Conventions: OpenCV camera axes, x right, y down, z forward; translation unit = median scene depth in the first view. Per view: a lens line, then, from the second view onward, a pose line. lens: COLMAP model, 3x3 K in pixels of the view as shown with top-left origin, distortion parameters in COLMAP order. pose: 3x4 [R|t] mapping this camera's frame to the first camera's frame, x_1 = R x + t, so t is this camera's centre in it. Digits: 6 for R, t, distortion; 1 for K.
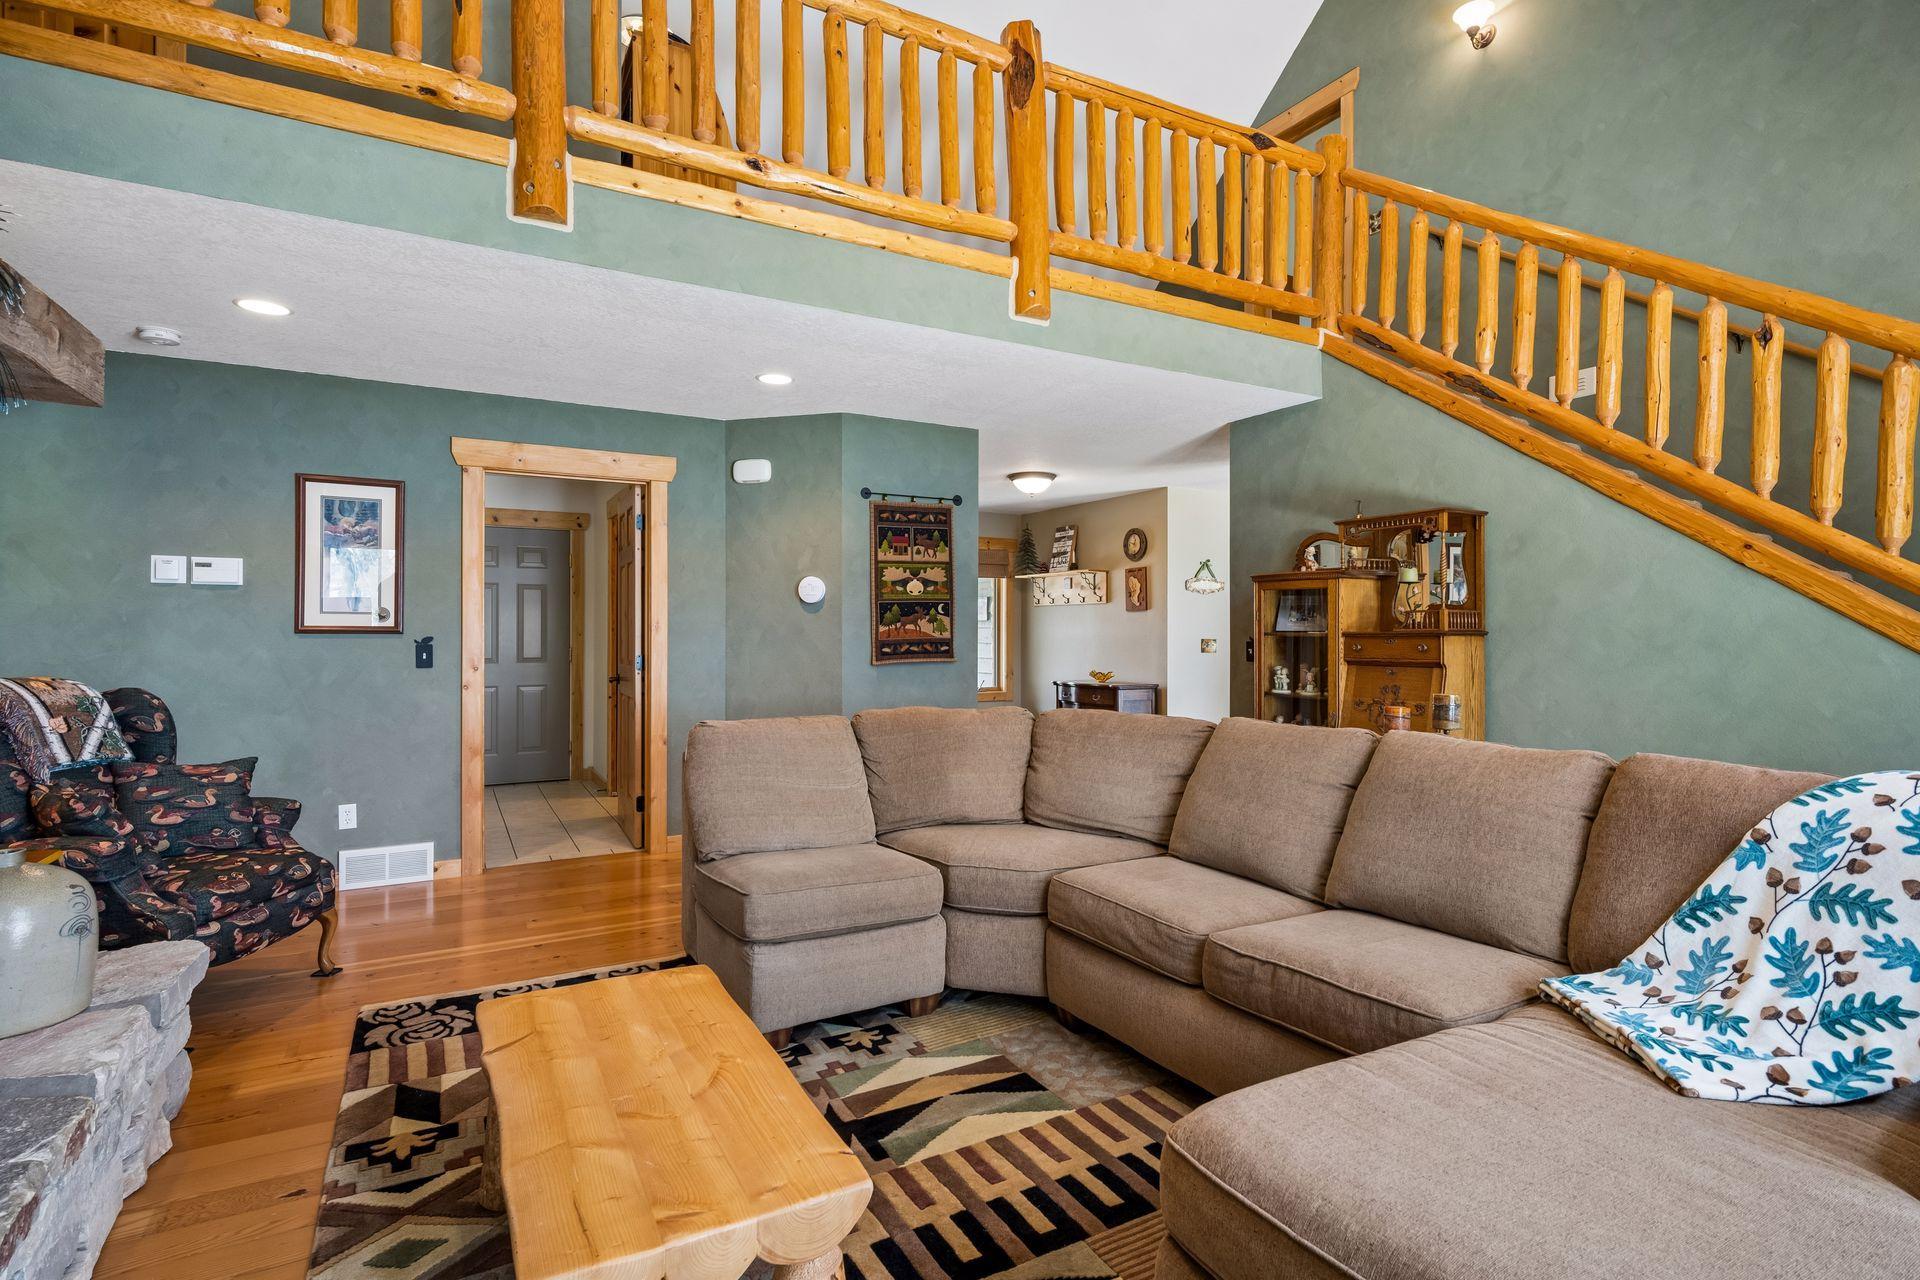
lens RADIAL K [[931.4, 0, 967.7], [0, 931.4, 635.5], [0, 0, 1]] dist [0.000615, 0.000253]
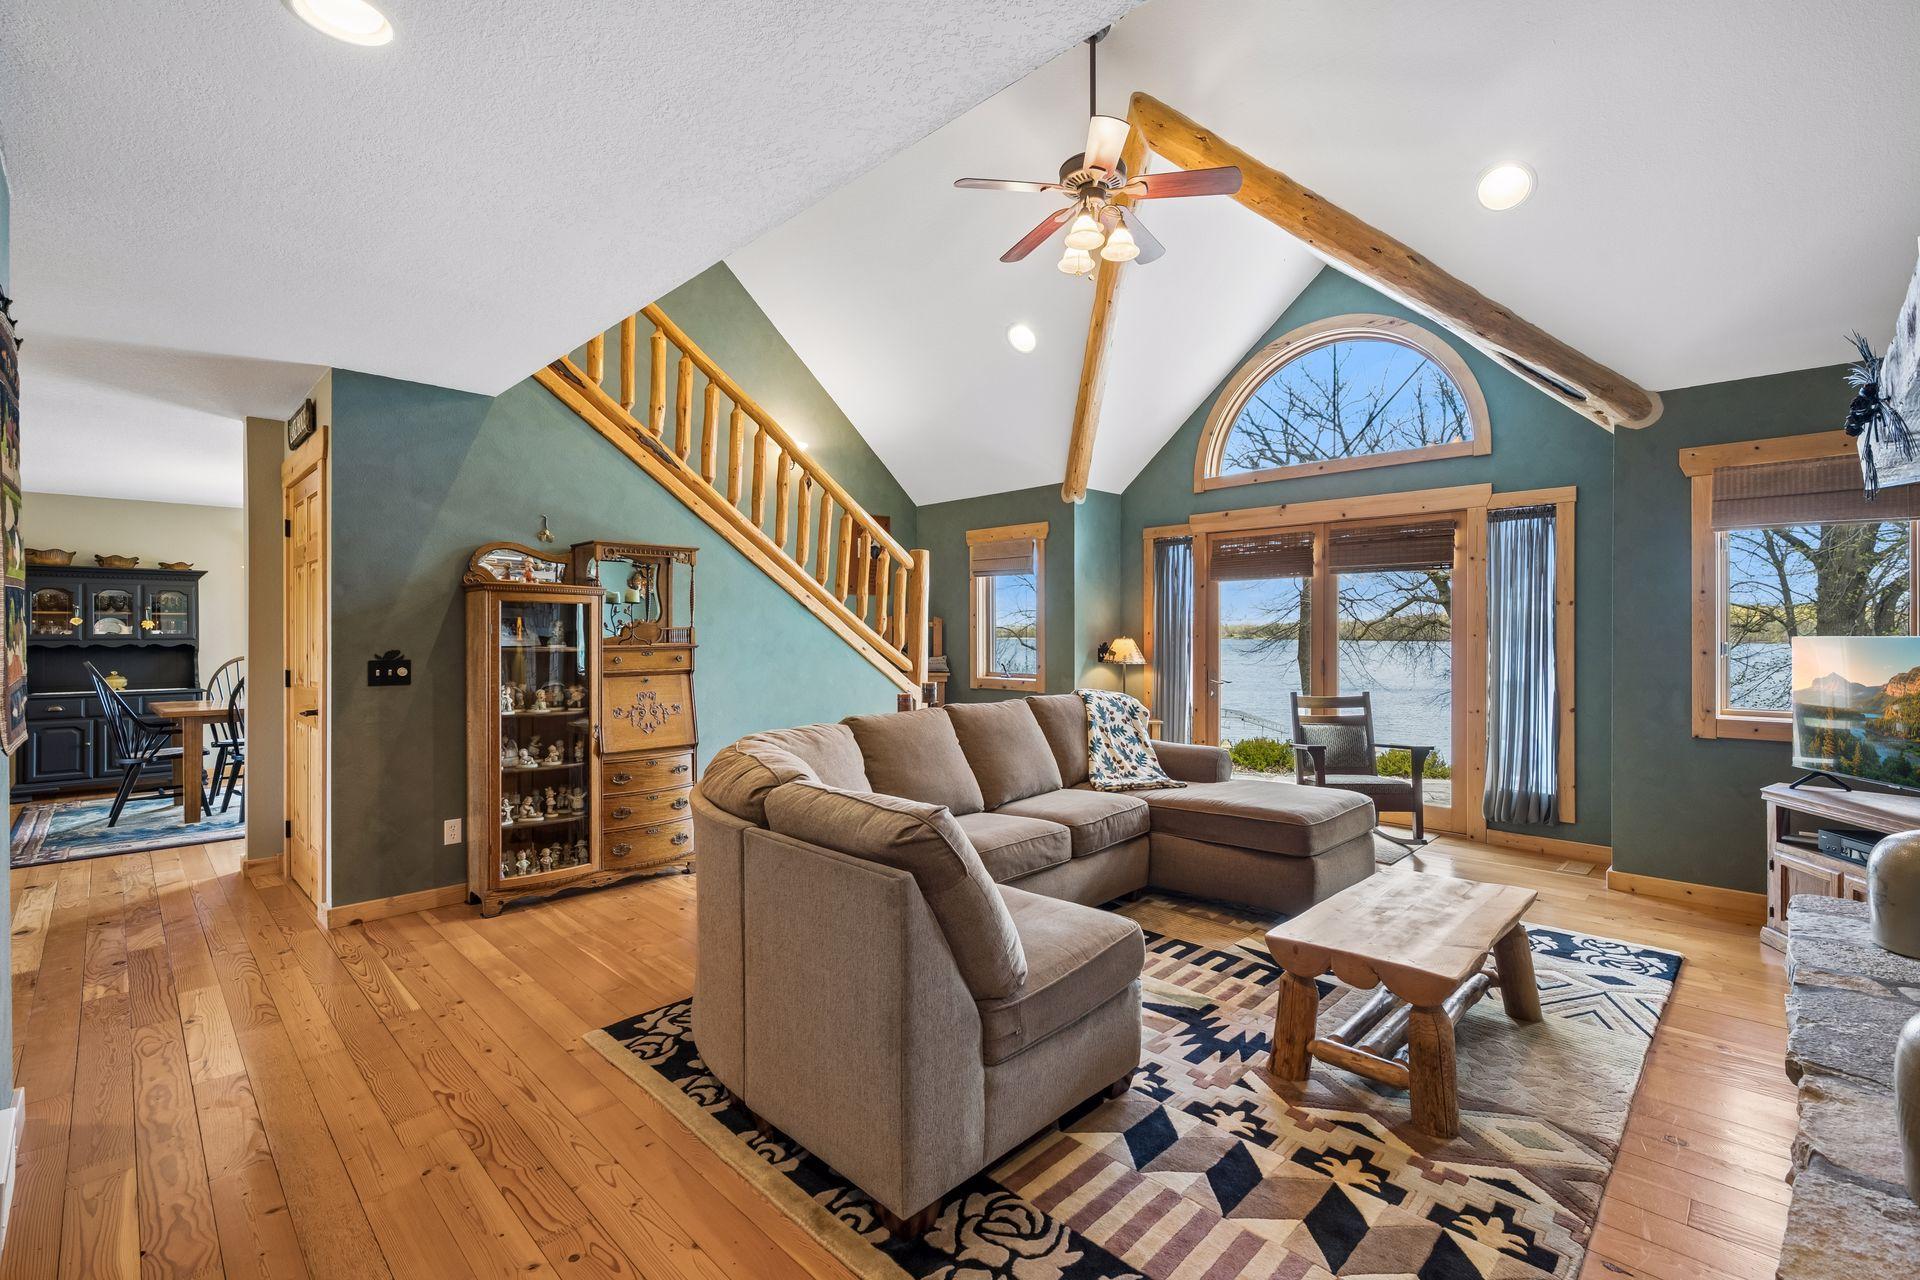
lens RADIAL K [[845.2, 0, 970.9], [0, 845.2, 636.5], [0, 0, 1]] dist [-0.000137, 0.000069]
pose [[-0.282134, -0.010179, 0.959321, -1.287400], [0.005424, 0.999911, 0.012204, -0.049560], [-0.959360, 0.008646, -0.282054, 1.770518]]
